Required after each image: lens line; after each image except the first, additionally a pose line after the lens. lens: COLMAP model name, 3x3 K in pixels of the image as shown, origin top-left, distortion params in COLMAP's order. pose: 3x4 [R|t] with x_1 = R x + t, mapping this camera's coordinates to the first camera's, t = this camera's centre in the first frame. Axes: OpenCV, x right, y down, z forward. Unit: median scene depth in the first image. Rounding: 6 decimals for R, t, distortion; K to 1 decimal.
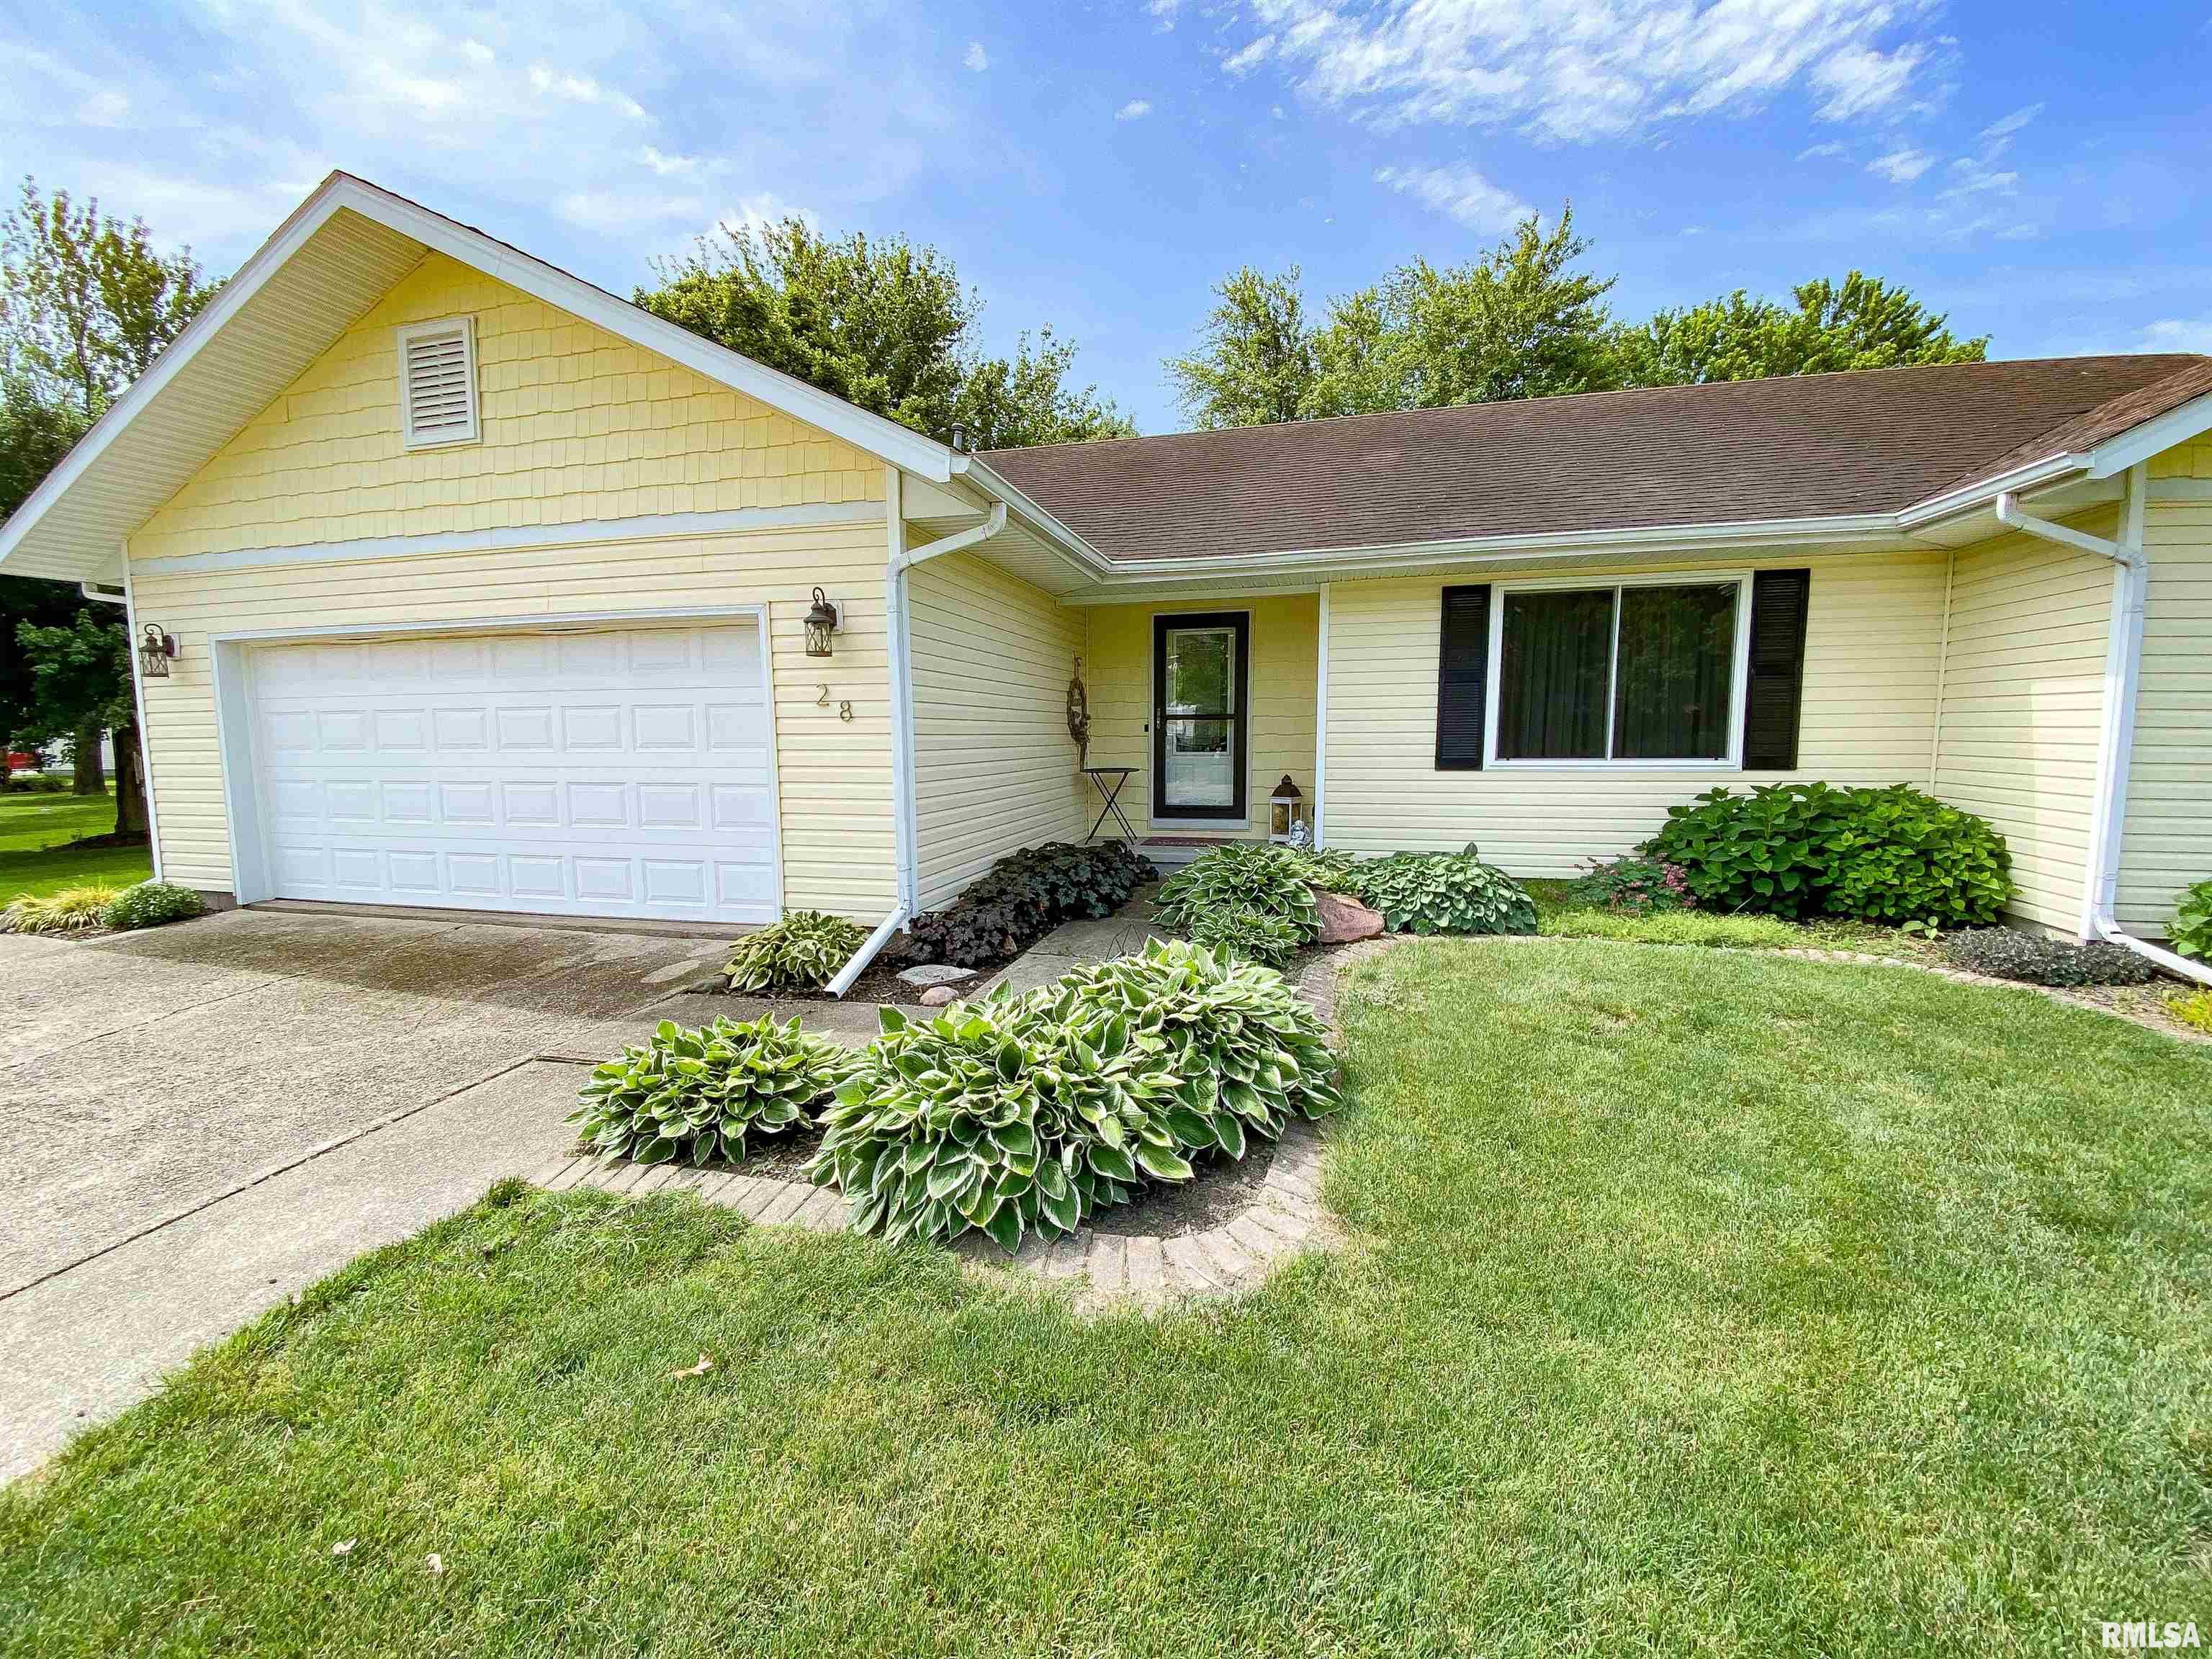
lens RADIAL K [[950.4, 0, 1112.6], [0, 950.4, 858.3], [0, 0, 1]] dist [0.061220, -0.046912]
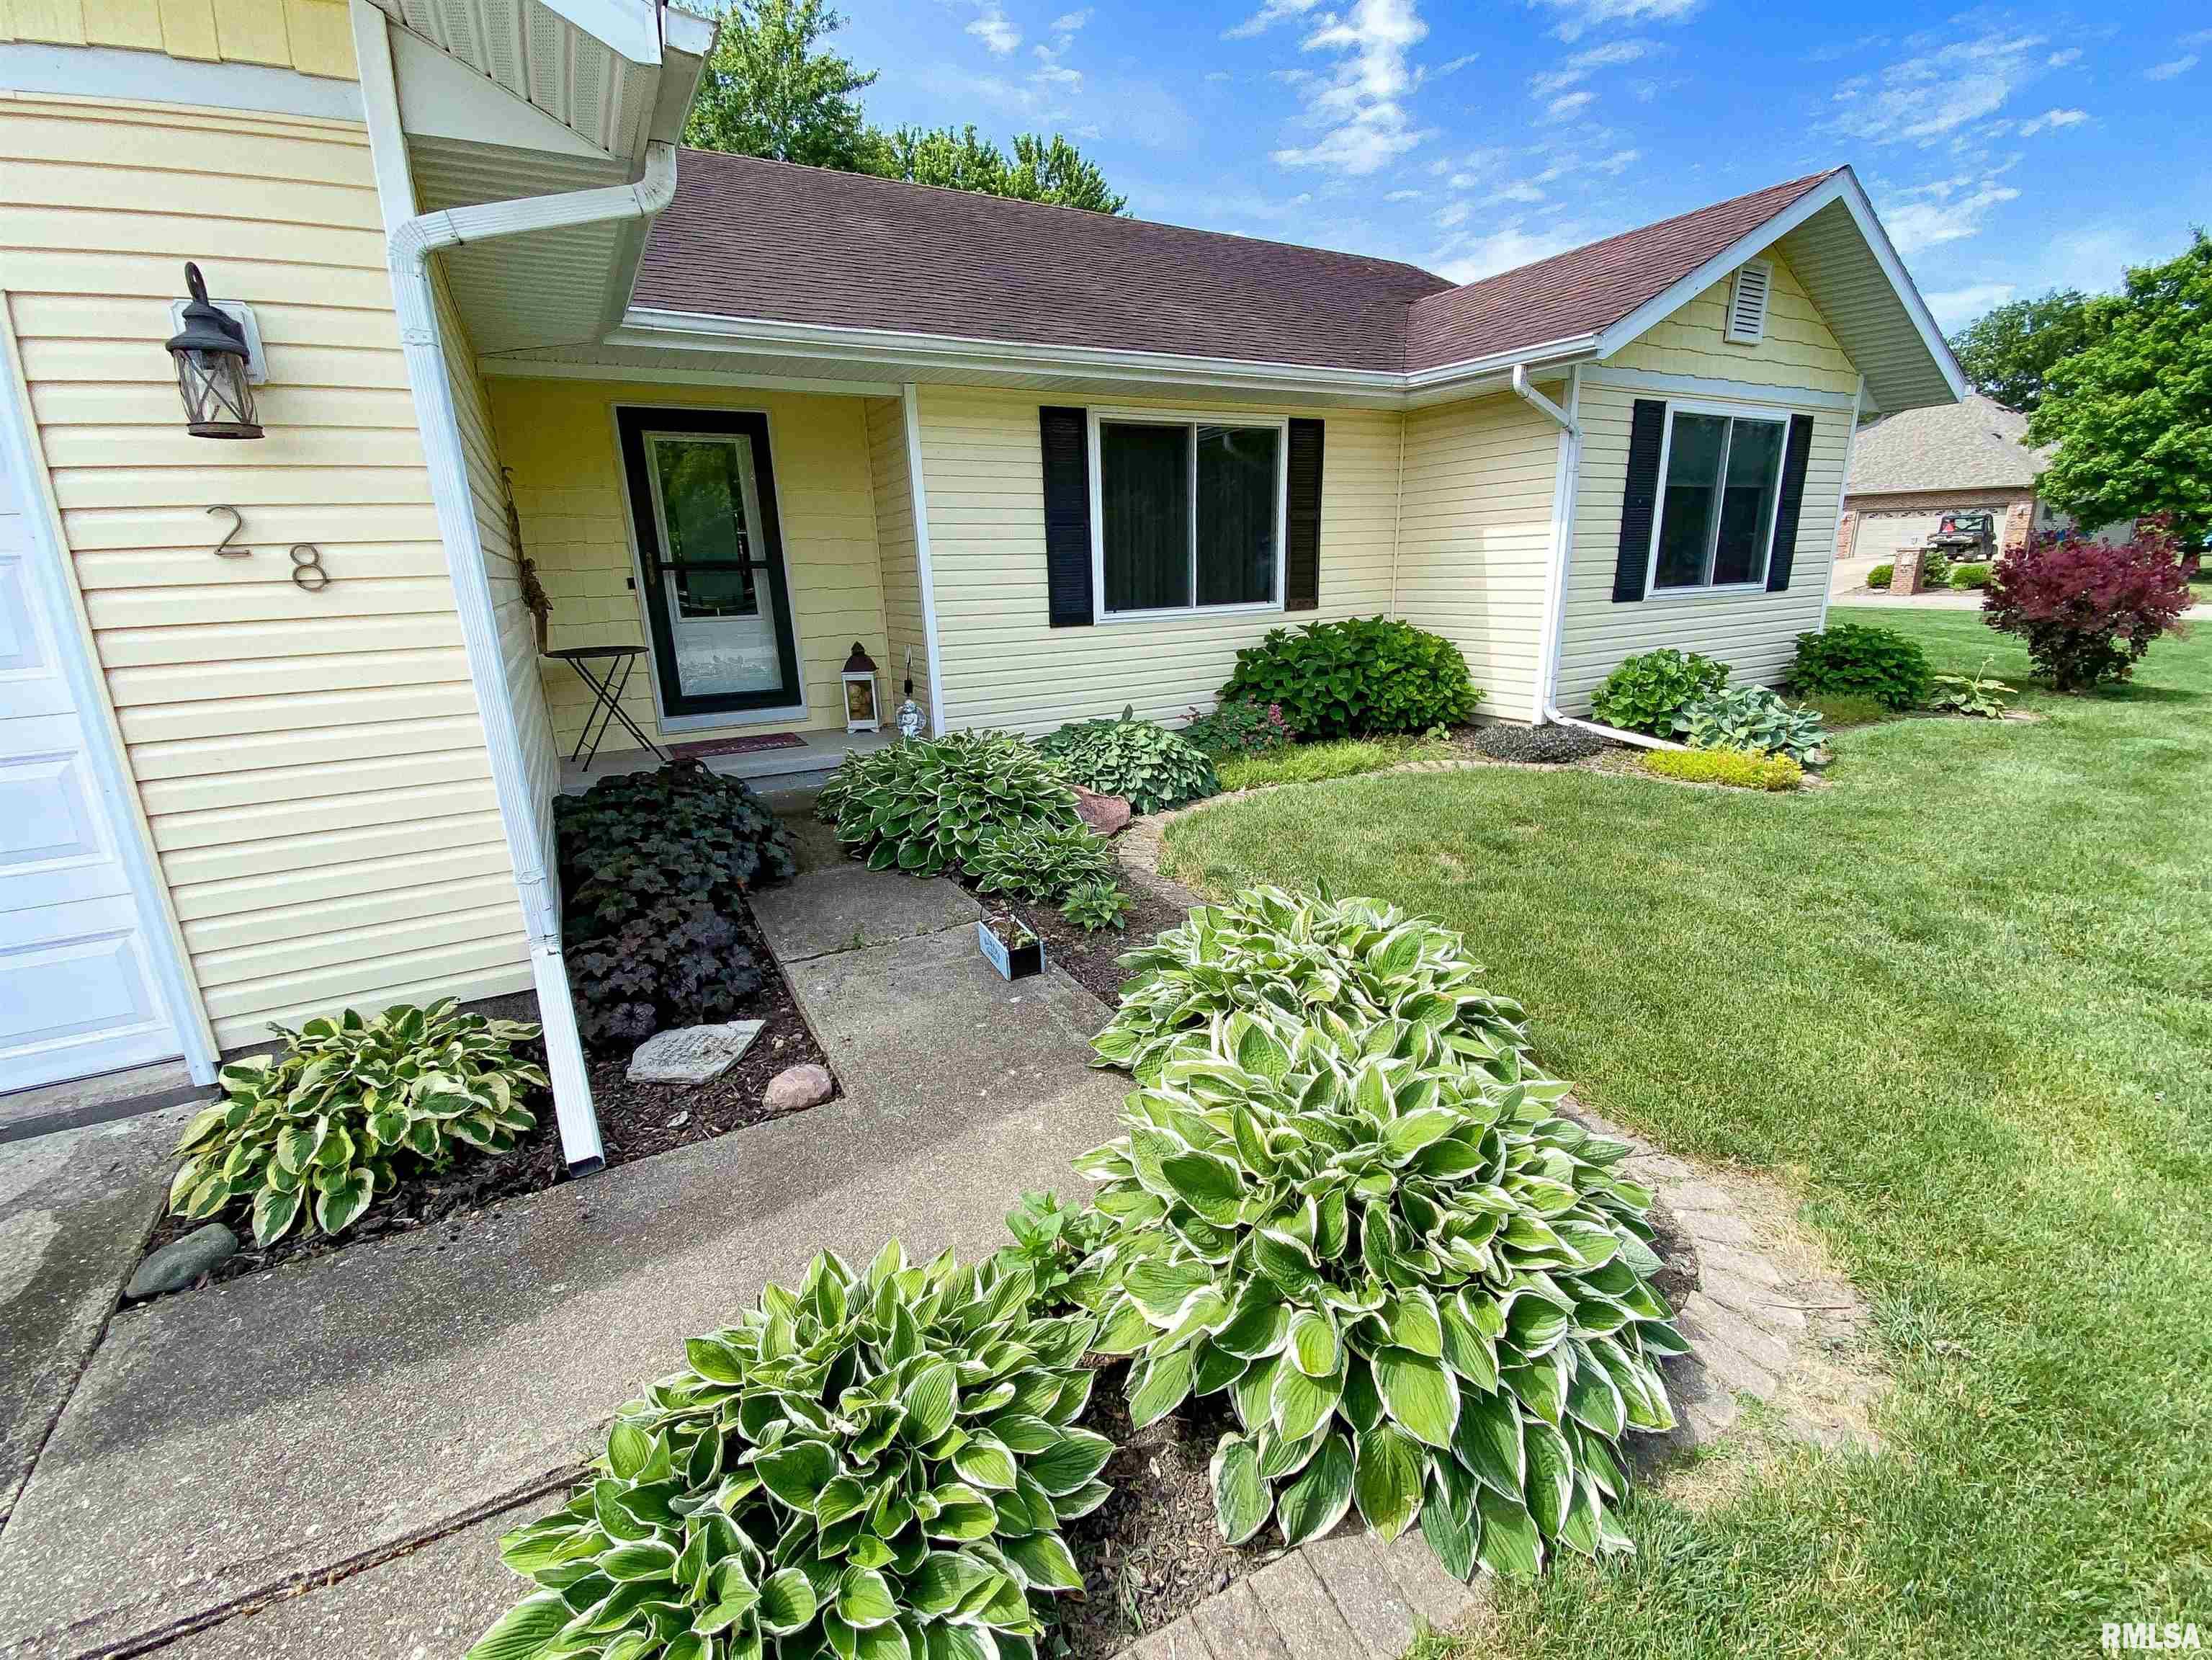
lens RADIAL K [[950.5, 0, 1112.6], [0, 950.5, 858.8], [0, 0, 1]] dist [0.061220, -0.046912]
pose [[0.709180, -0.221974, 0.669172, -0.280909], [0.117725, 0.973101, 0.198028, -0.053983], [-0.695129, -0.061659, 0.716236, 0.327029]]
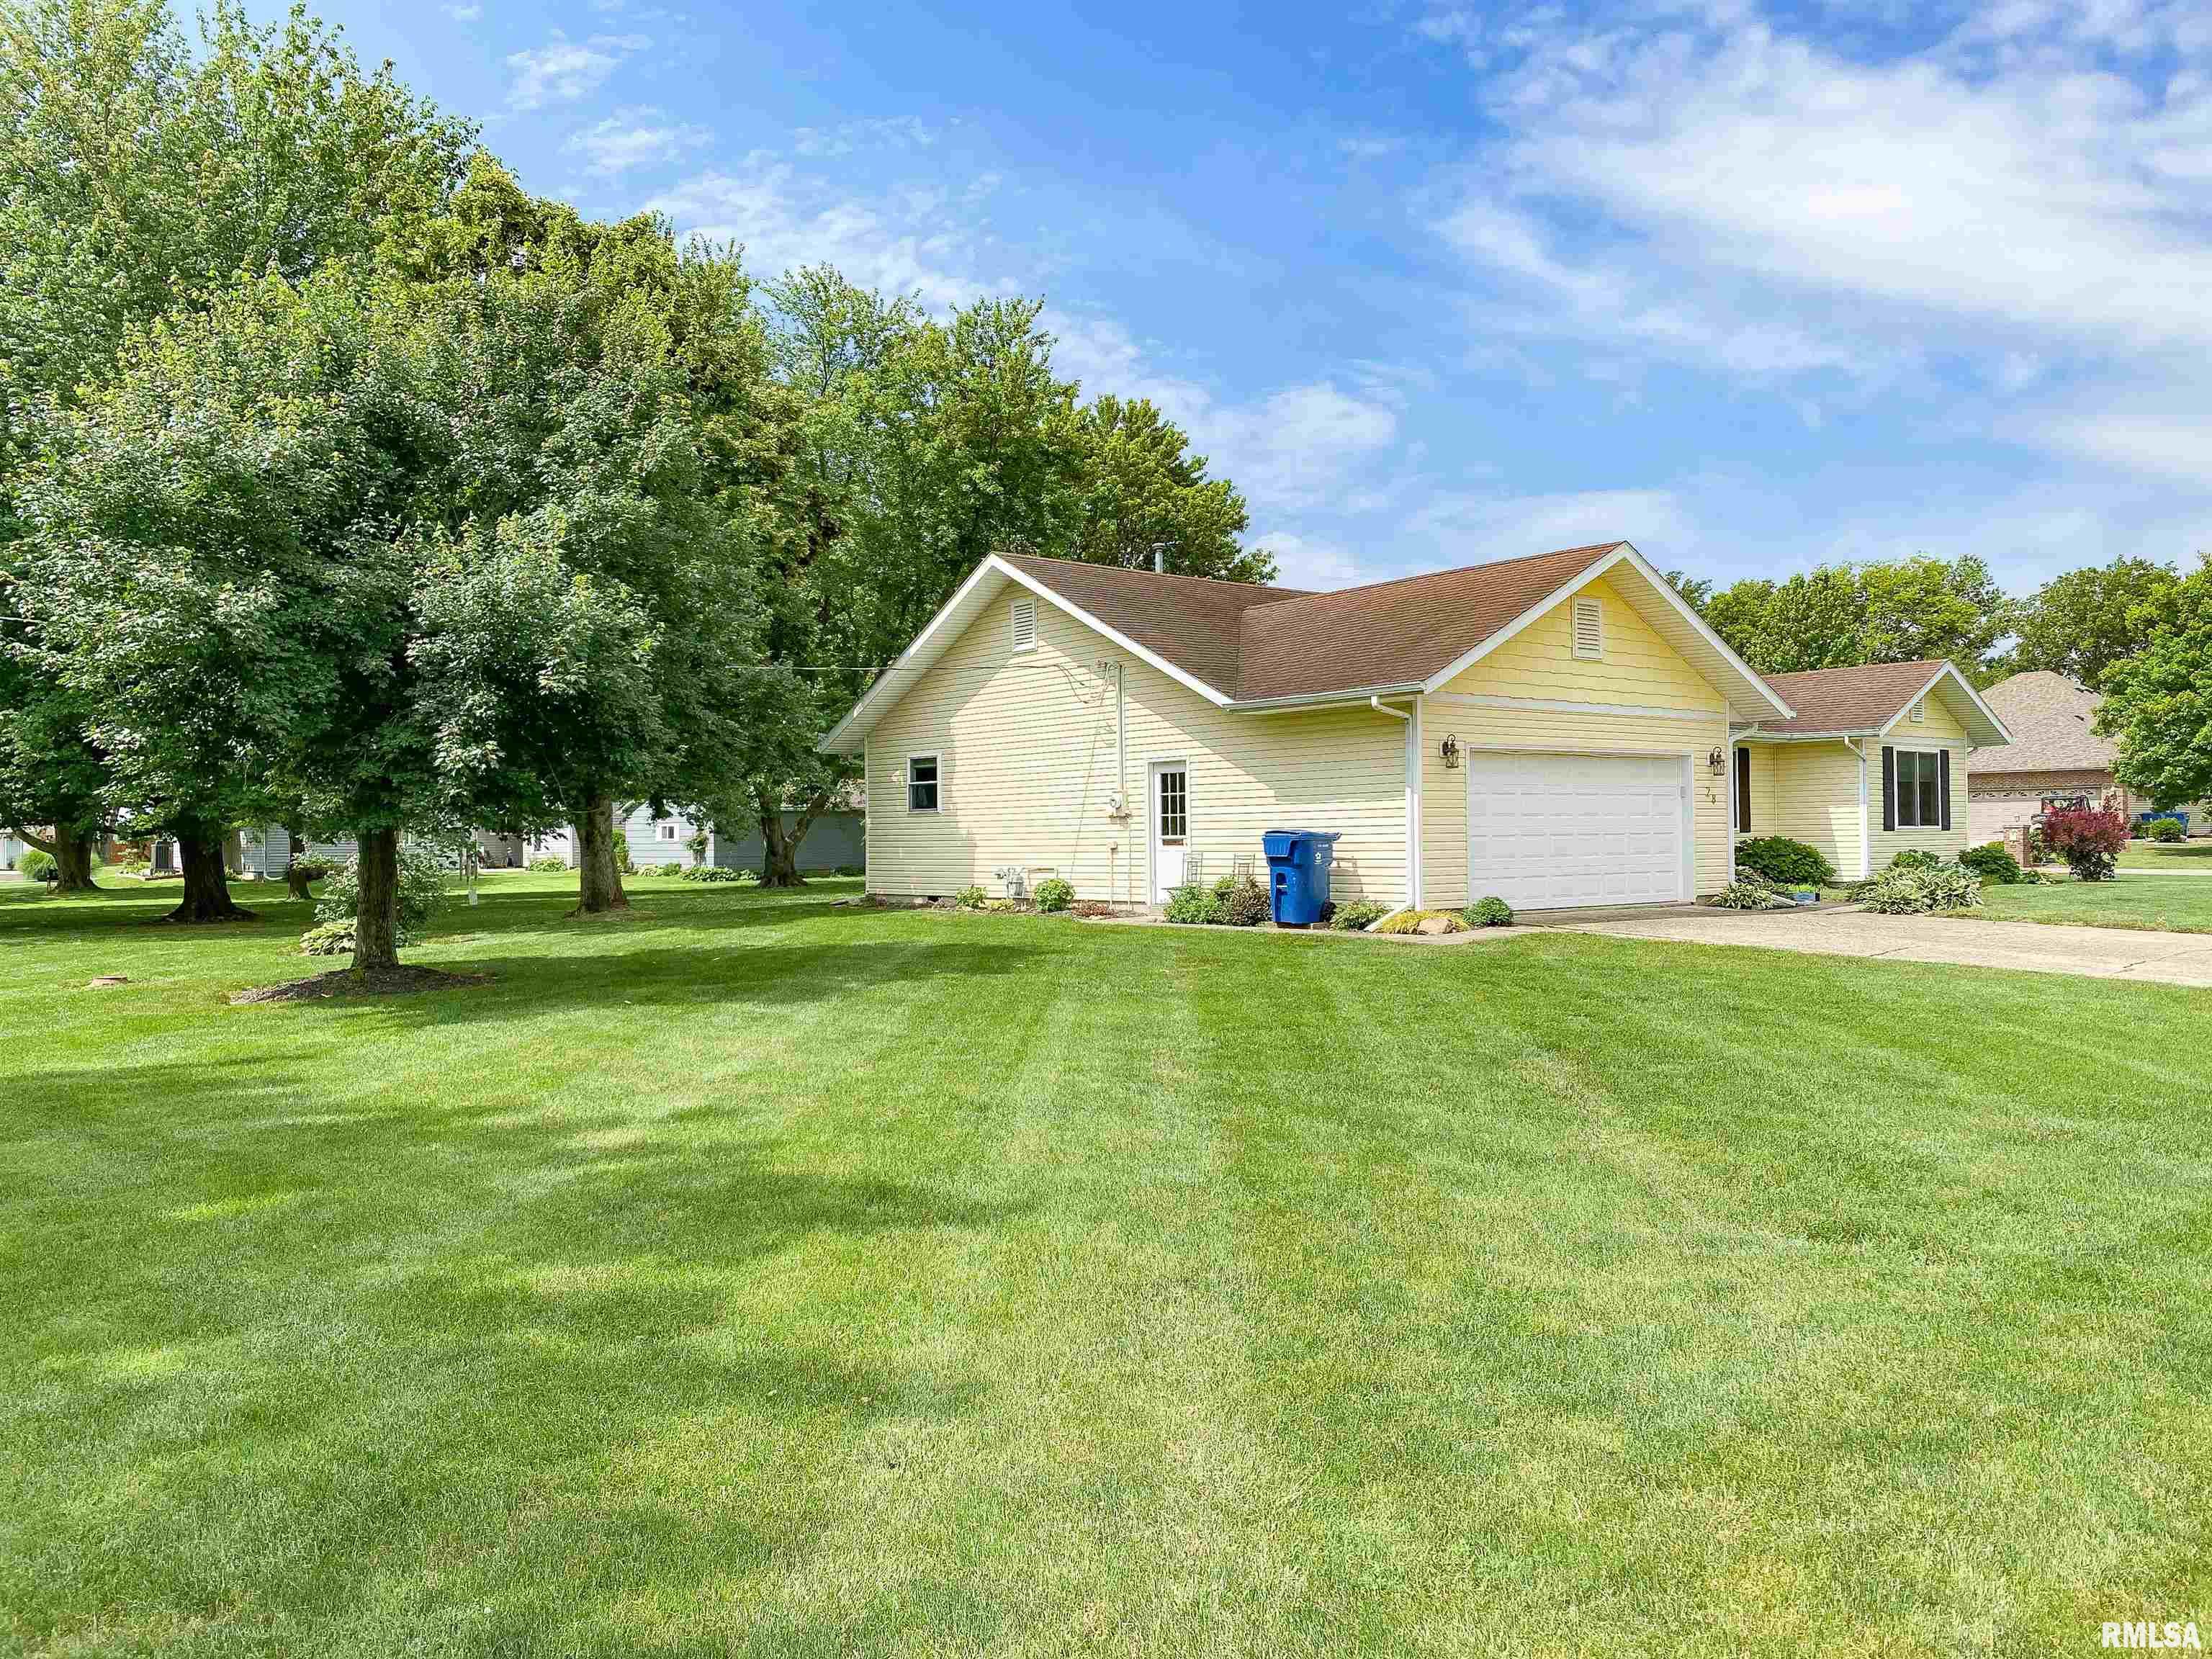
lens RADIAL K [[1761.7, 0, 1106.0], [0, 1761.7, 829.5], [0, 0, 1]] dist [-0.005018, -0.005211]
pose [[0.570389, 0.002316, 0.821372, -3.507742], [0.113049, 0.990258, -0.081297, 0.069961], [-0.813558, 0.139226, 0.564570, -0.119585]]
